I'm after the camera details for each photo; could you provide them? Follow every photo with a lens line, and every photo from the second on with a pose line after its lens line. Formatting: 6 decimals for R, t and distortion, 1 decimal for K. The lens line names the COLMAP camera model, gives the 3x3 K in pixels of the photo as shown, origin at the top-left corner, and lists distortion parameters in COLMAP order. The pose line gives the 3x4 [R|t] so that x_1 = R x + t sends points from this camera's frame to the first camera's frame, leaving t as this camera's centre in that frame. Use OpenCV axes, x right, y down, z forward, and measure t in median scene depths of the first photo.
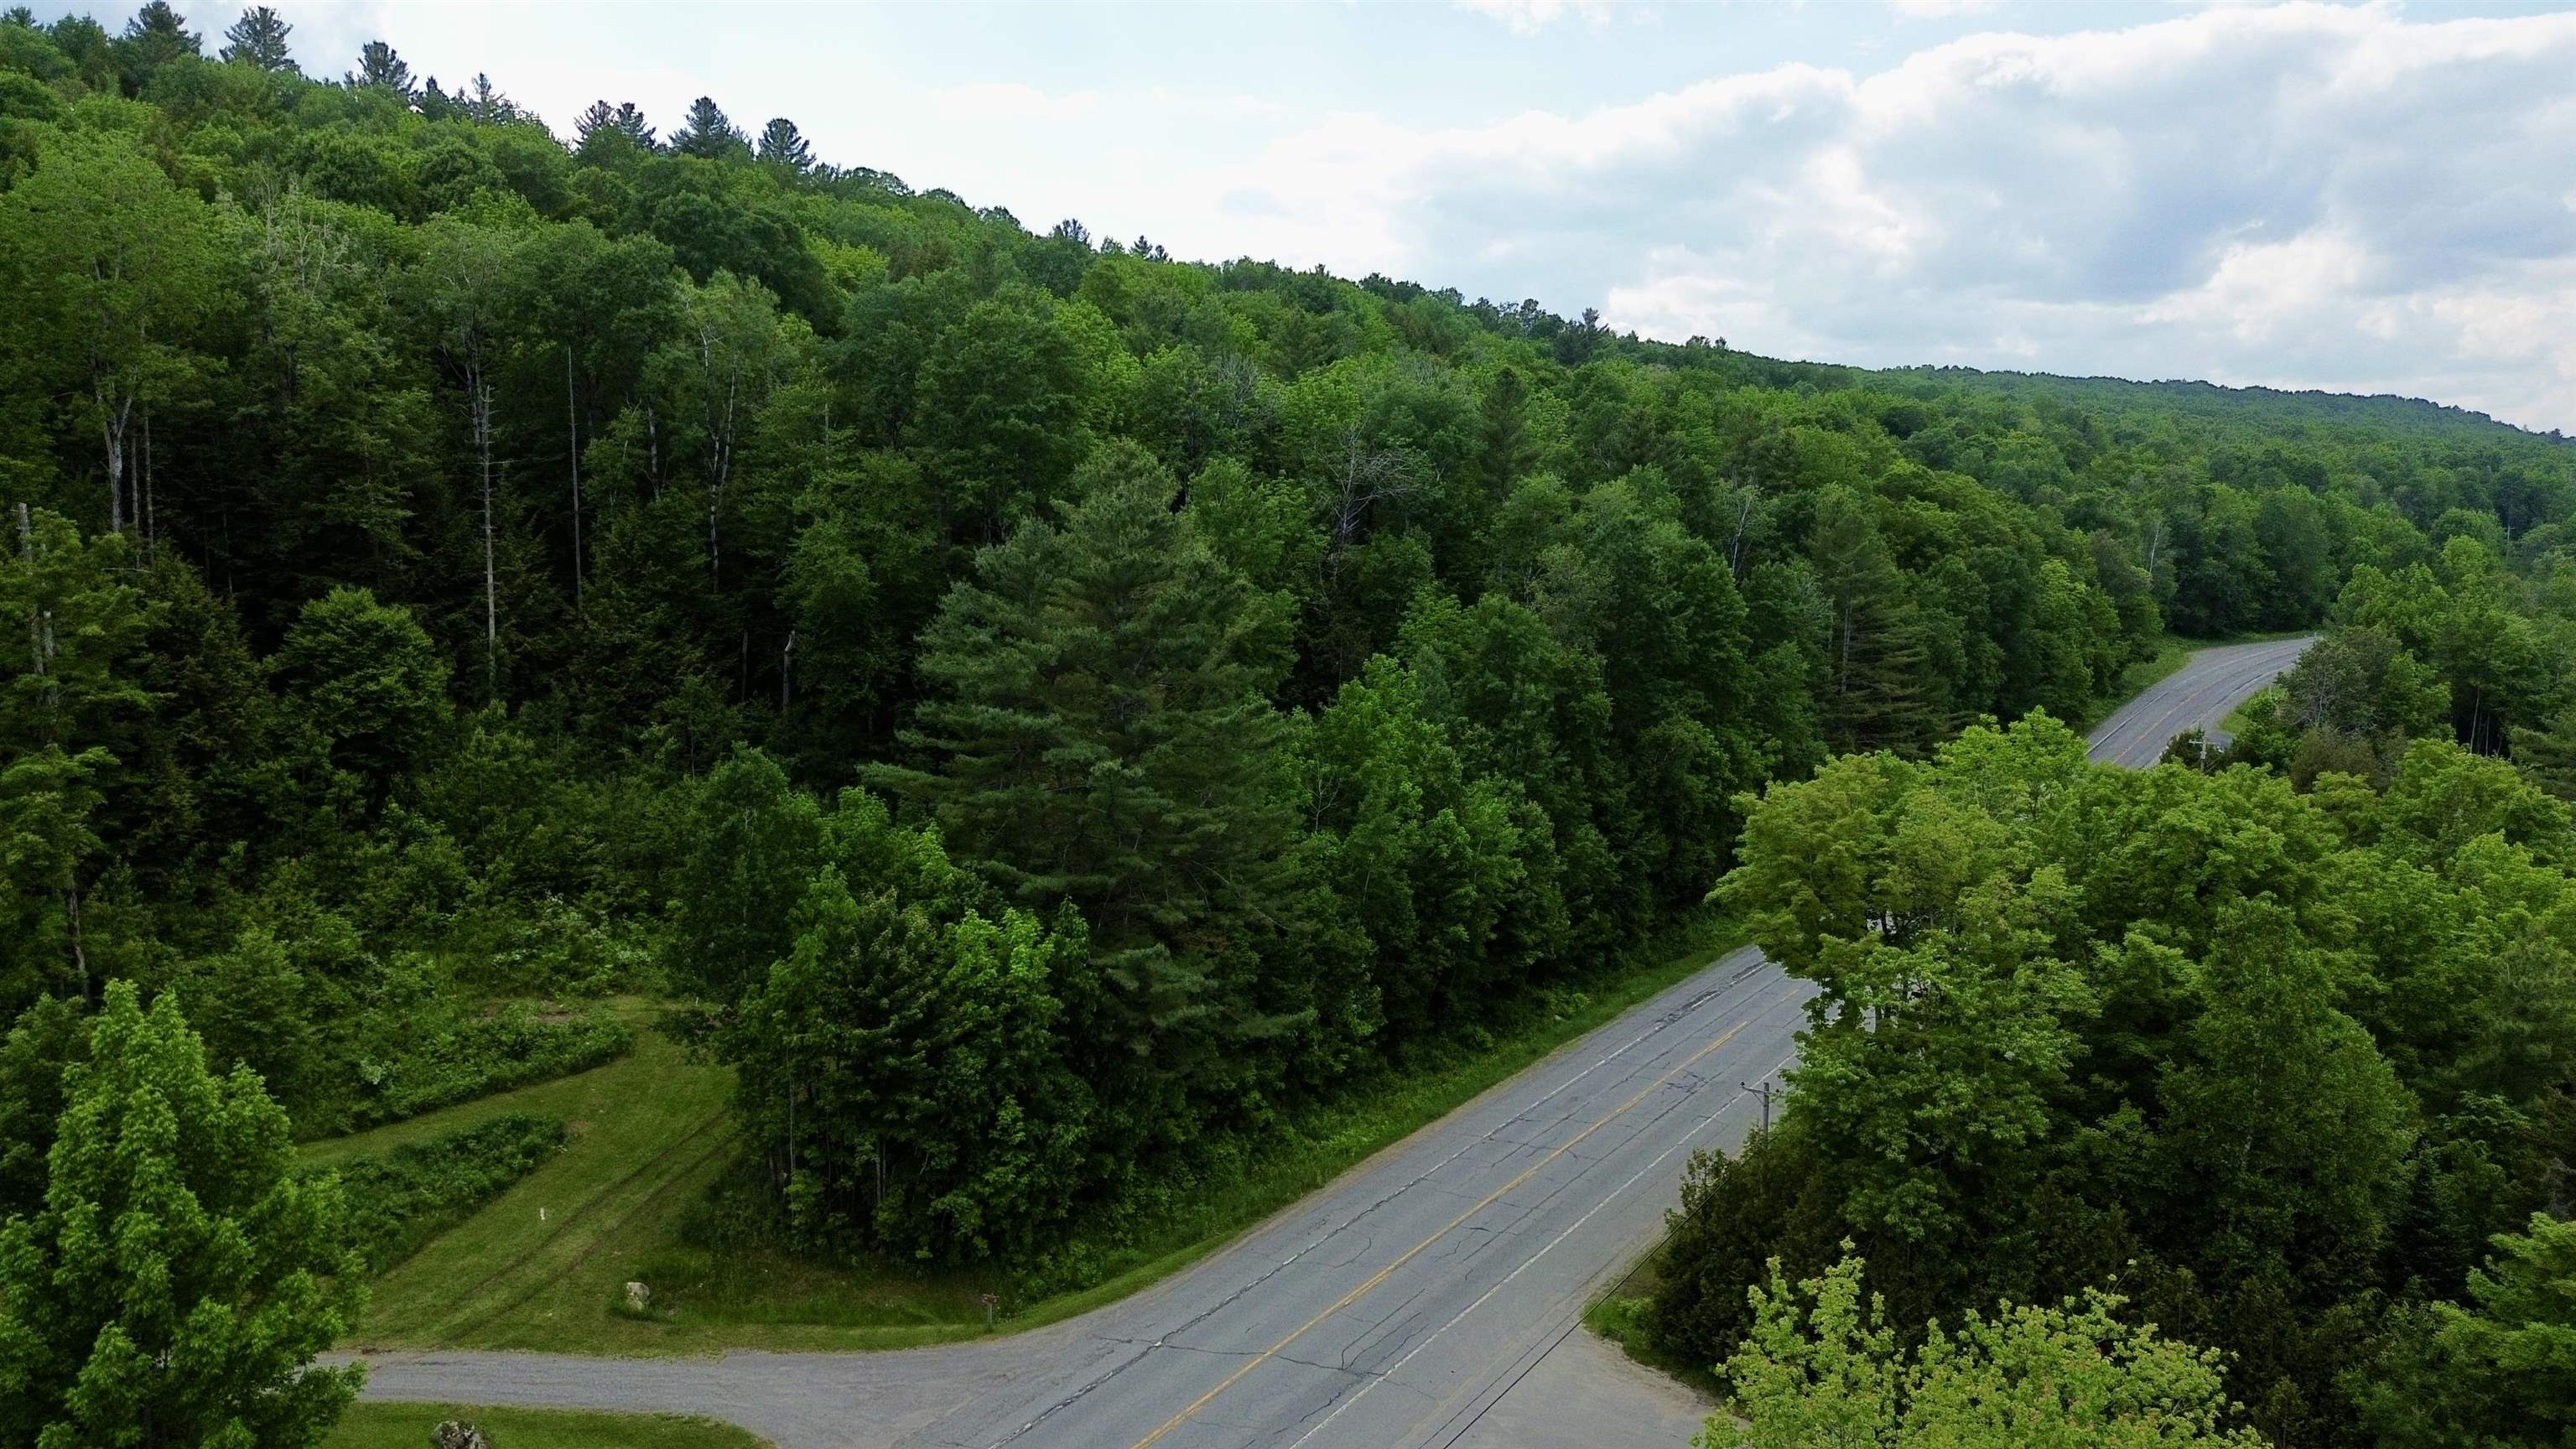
lens RADIAL K [[1888.7, 0, 1299.3], [0, 1888.7, 734.6], [0, 0, 1]] dist [0.081613, -0.066234]
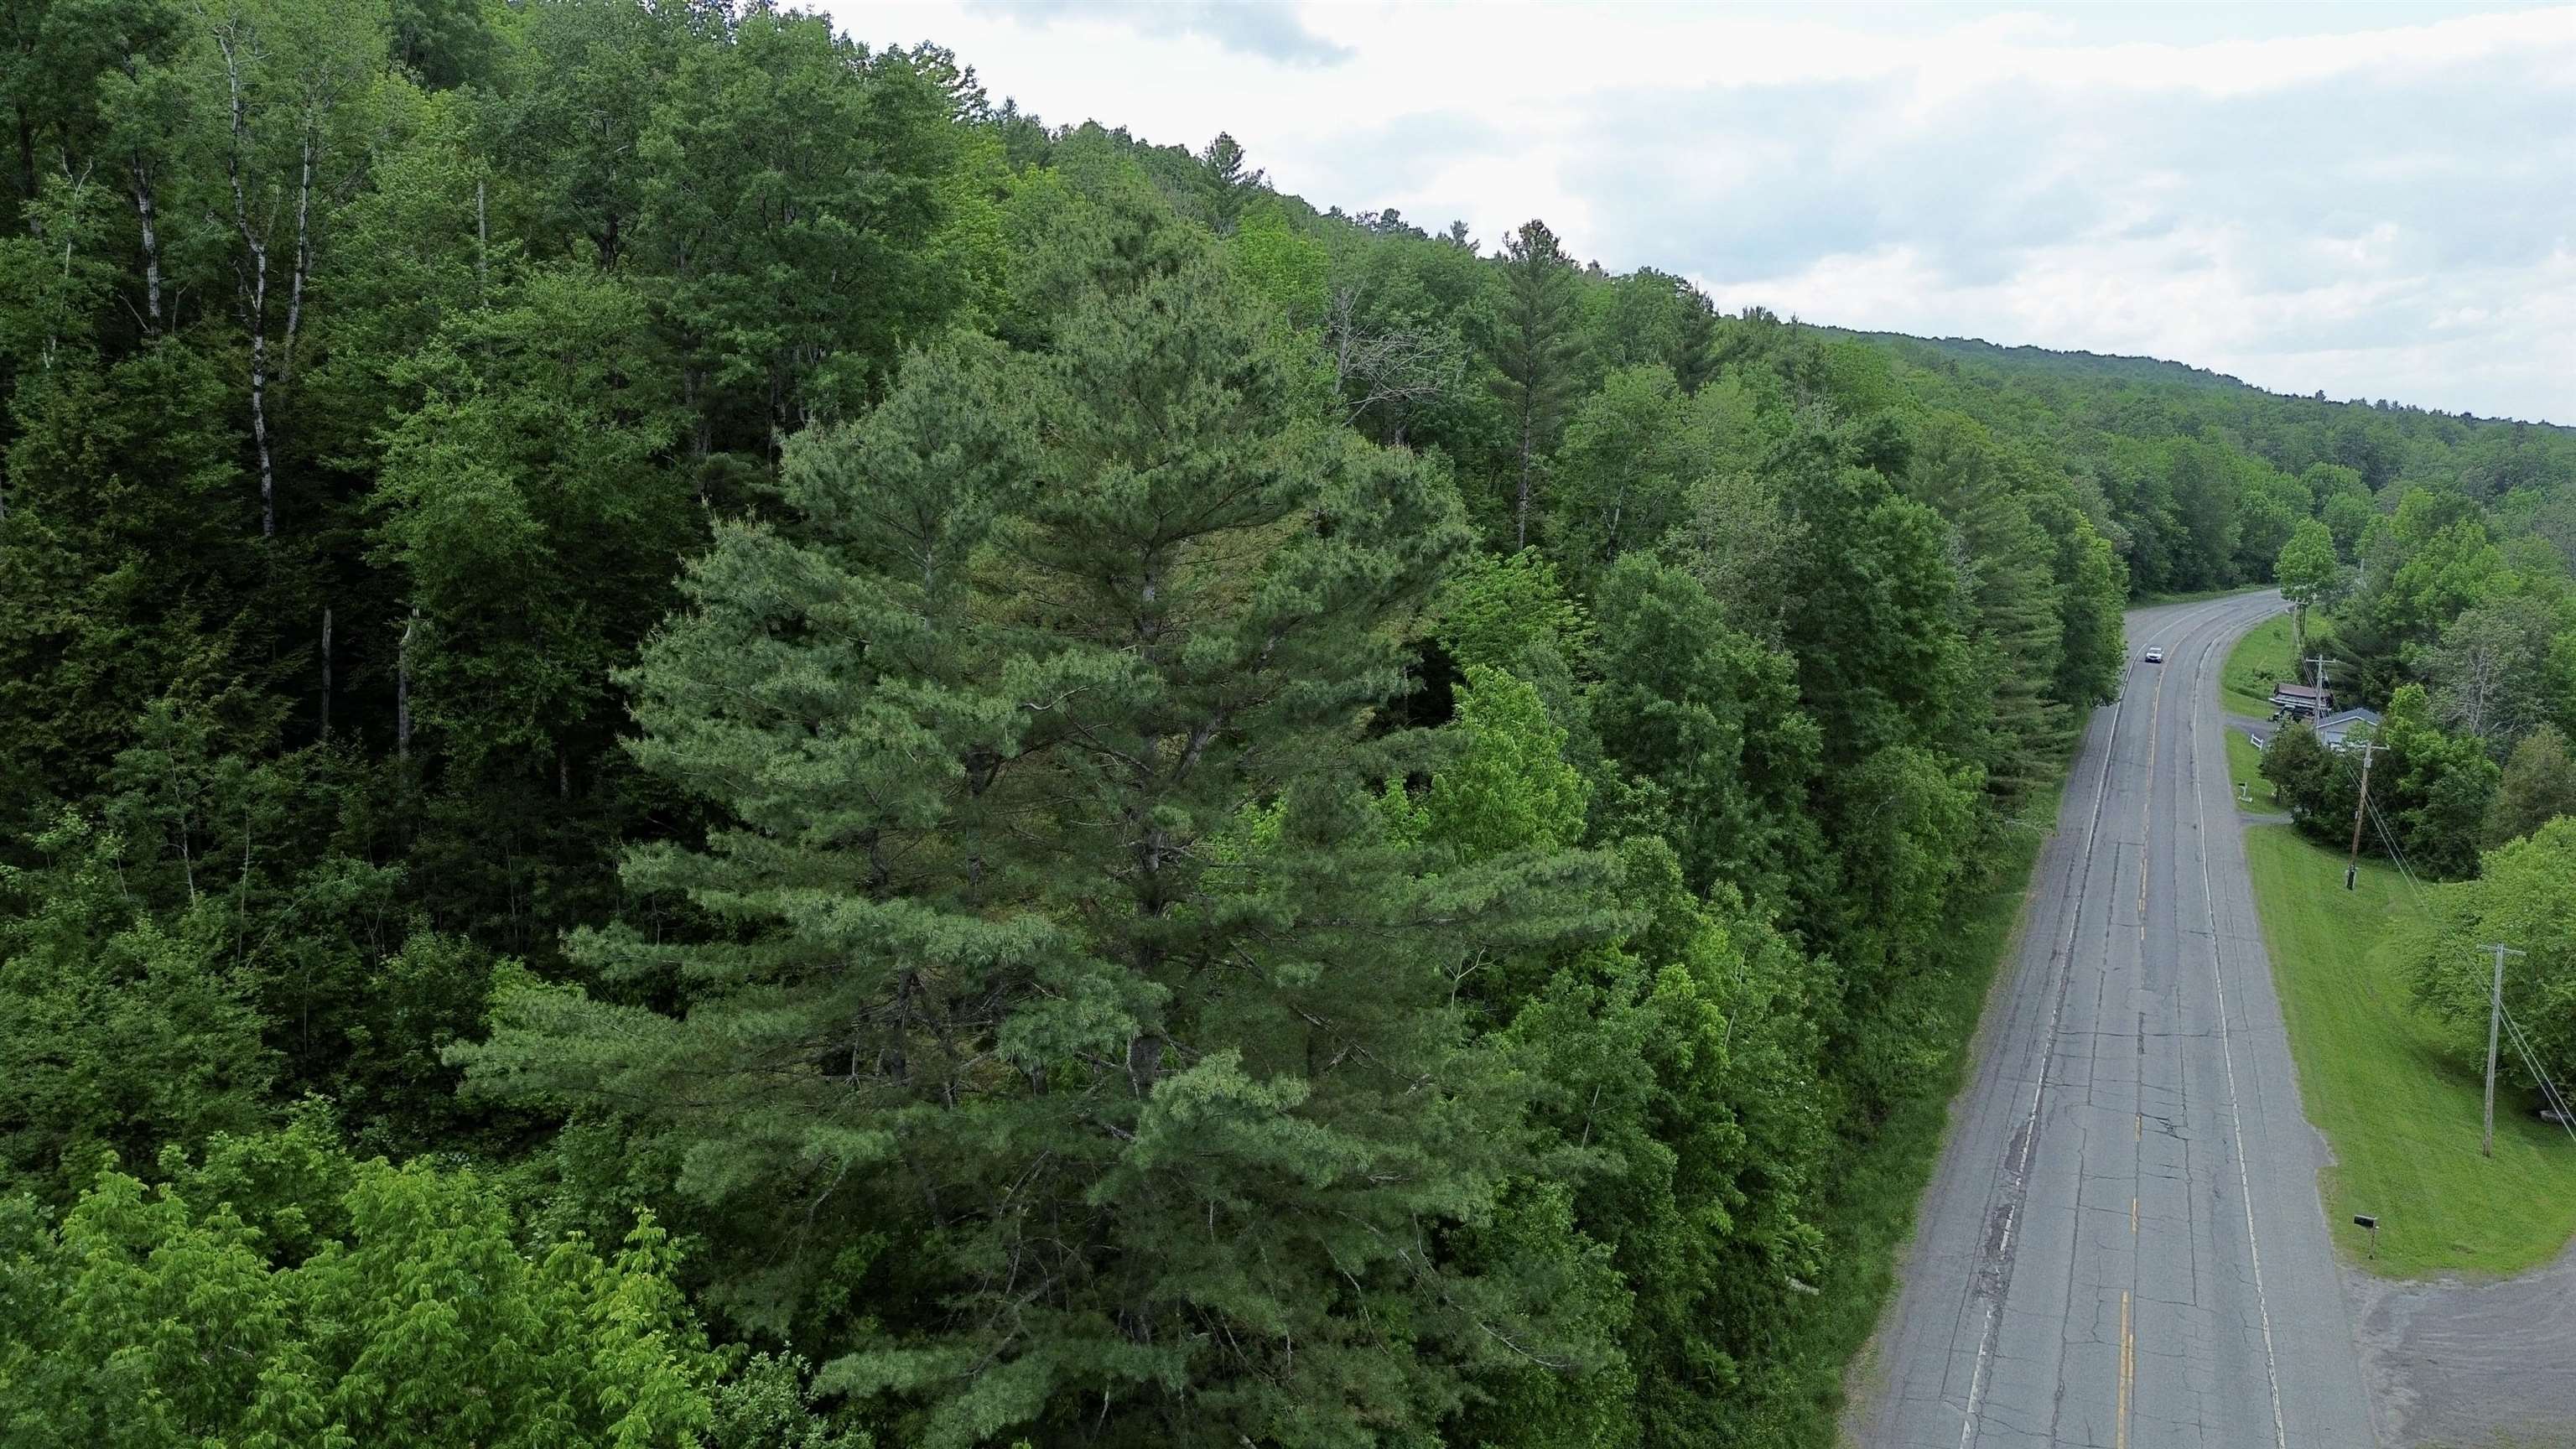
lens RADIAL K [[1870.1, 0, 1288.0], [0, 1870.1, 724.5], [0, 0, 1]] dist [0.198116, -0.302599]
pose [[0.993612, -0.001720, 0.112838, -0.096962], [-0.000739, 0.999763, 0.021743, -0.041333], [-0.112848, -0.021688, 0.993376, 0.524498]]
